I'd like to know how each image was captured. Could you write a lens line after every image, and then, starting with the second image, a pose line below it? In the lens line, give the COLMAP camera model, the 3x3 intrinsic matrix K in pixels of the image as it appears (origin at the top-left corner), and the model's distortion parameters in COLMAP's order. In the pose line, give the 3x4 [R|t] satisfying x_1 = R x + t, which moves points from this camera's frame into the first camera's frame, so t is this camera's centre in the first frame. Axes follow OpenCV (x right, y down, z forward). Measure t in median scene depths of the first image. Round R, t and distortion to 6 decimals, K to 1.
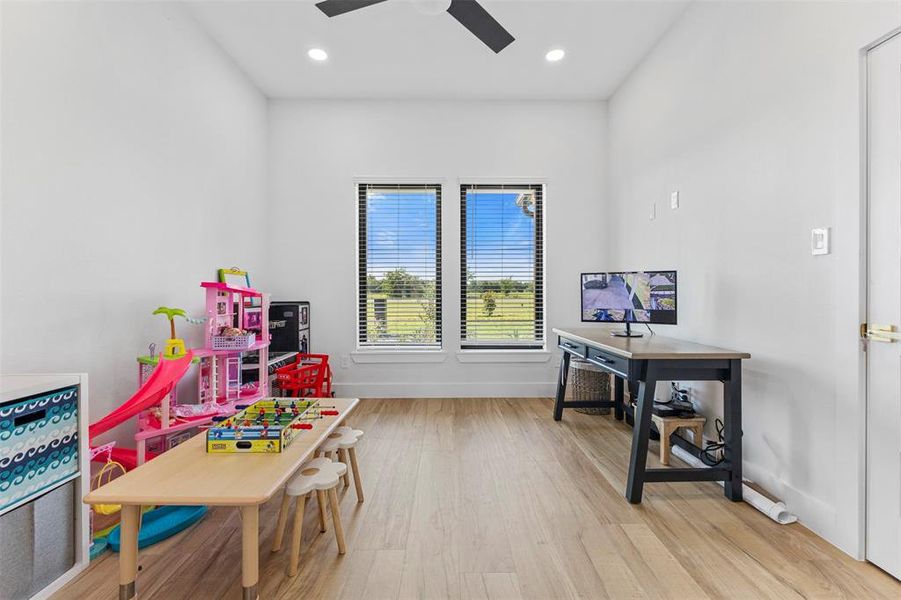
lens RADIAL K [[388.9, 0, 452.1], [0, 388.9, 293.1], [0, 0, 1]] dist [0.005244, 0.000157]
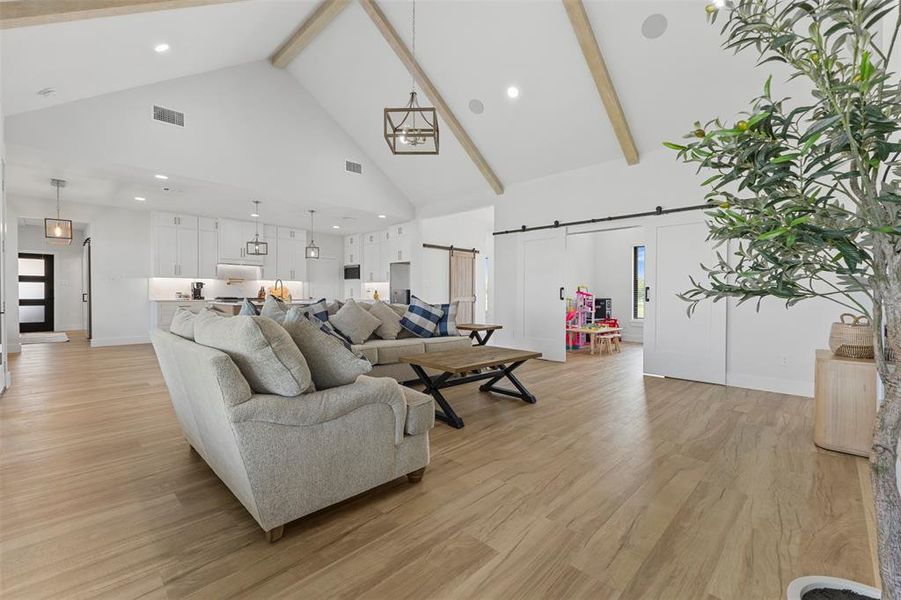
lens RADIAL K [[388.9, 0, 445.6], [0, 388.9, 296.5], [0, 0, 1]] dist [0.005244, 0.000157]
pose [[0.700068, 0.007180, -0.714040, 0.752305], [-0.006969, 0.999971, 0.003222, 0.010359], [0.714042, 0.002721, 0.700097, -1.672758]]
